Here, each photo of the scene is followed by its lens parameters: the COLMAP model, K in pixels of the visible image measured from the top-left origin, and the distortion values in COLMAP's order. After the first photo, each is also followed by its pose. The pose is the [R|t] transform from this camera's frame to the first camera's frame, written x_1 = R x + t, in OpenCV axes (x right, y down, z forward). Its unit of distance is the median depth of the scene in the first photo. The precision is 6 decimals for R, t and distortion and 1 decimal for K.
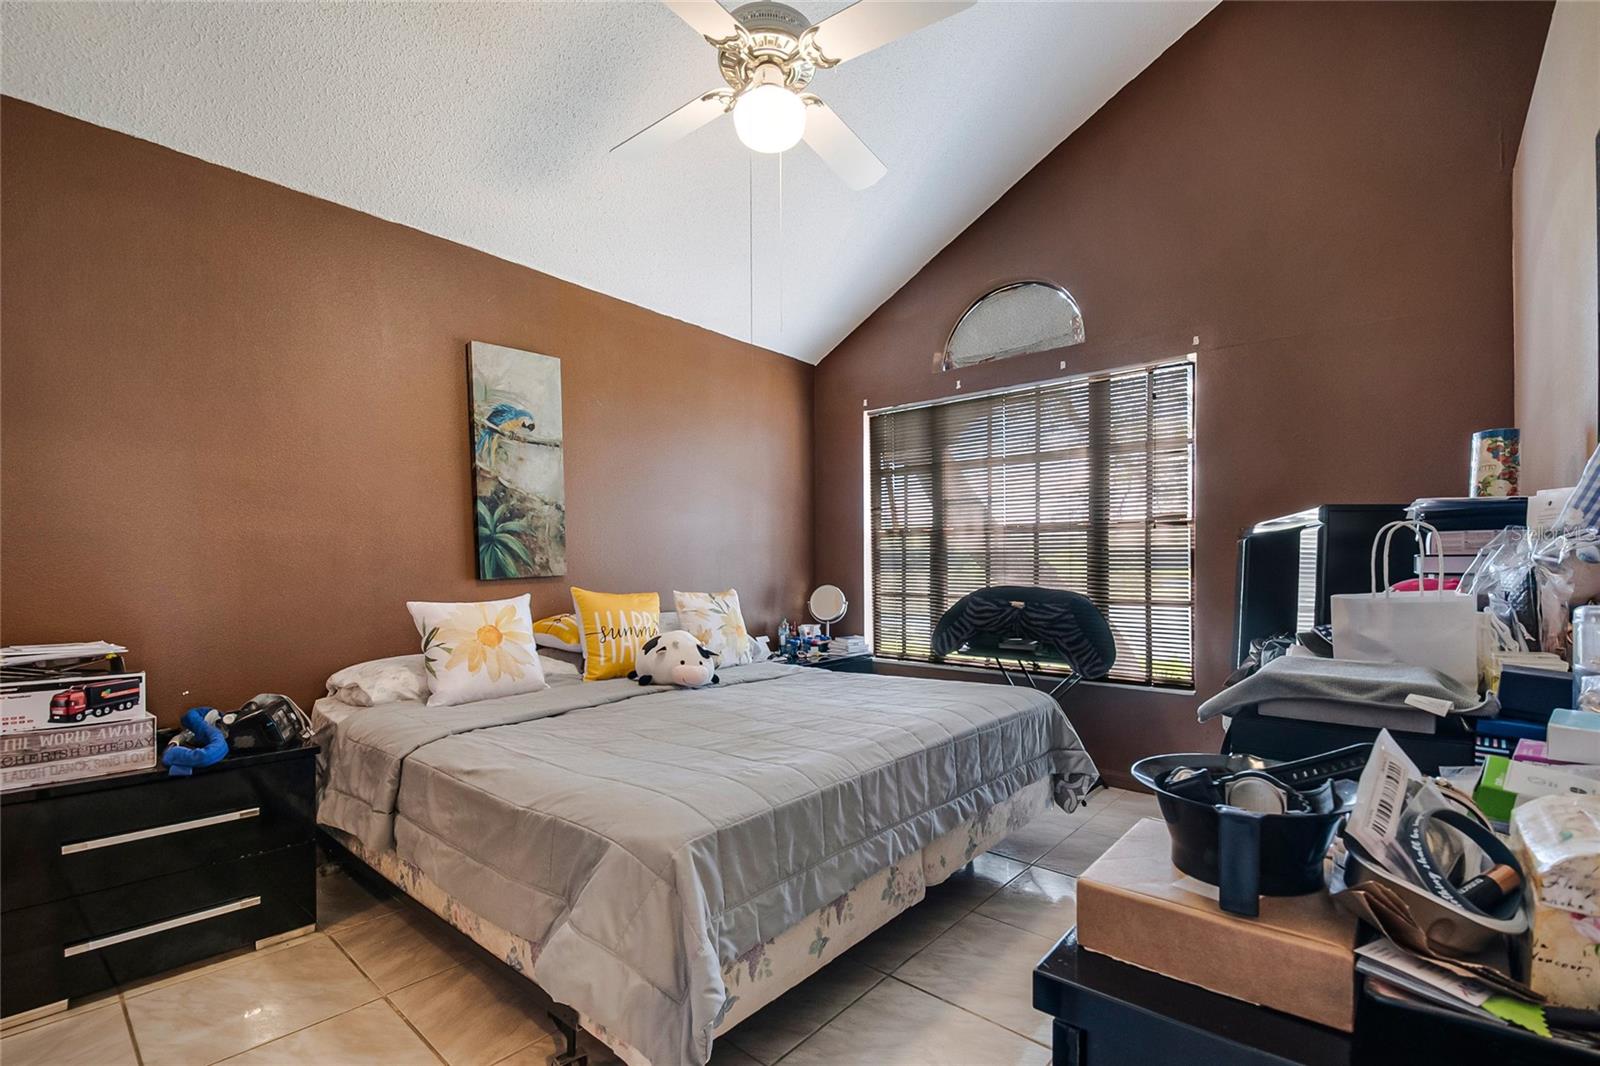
lens RADIAL K [[690.7, 0, 844.1], [0, 690.7, 543.1], [0, 0, 1]] dist [0.021865, -0.019860]
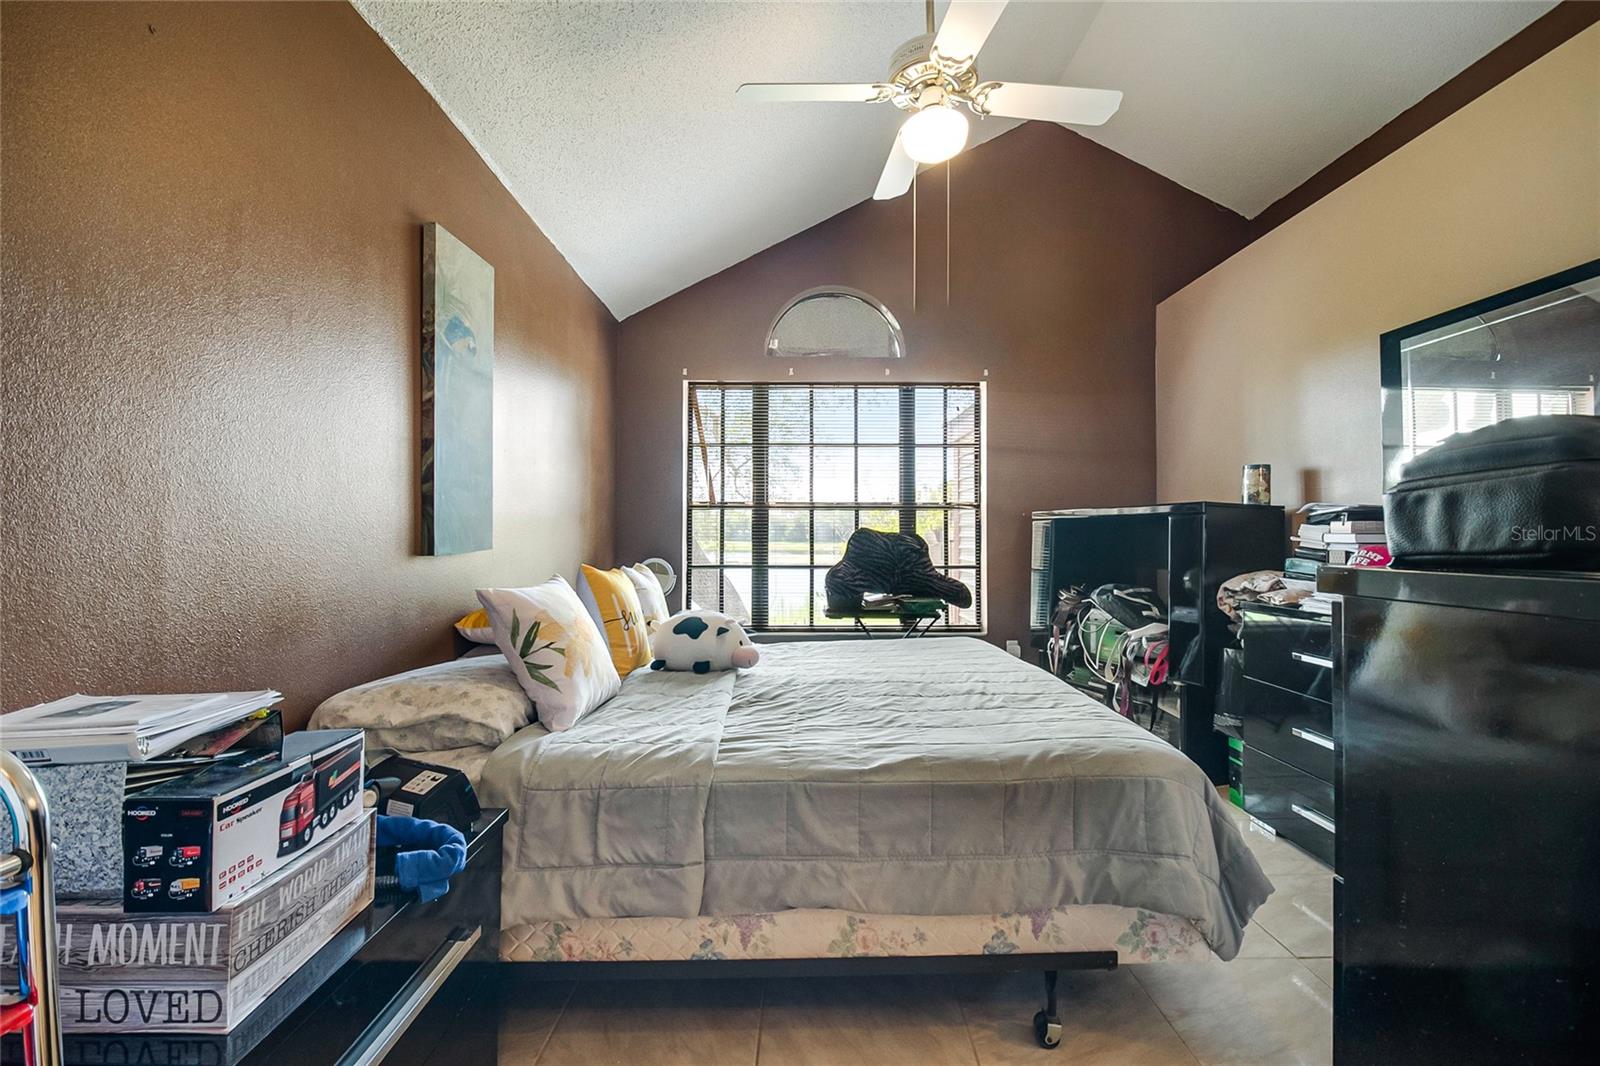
lens RADIAL K [[690.7, 0, 773.7], [0, 690.7, 514.6], [0, 0, 1]] dist [0.021865, -0.019860]
pose [[0.783804, 0.023886, 0.620549, -1.123349], [-0.023405, 0.999686, -0.008918, 0.012199], [-0.620567, -0.007534, 0.784117, 0.369567]]
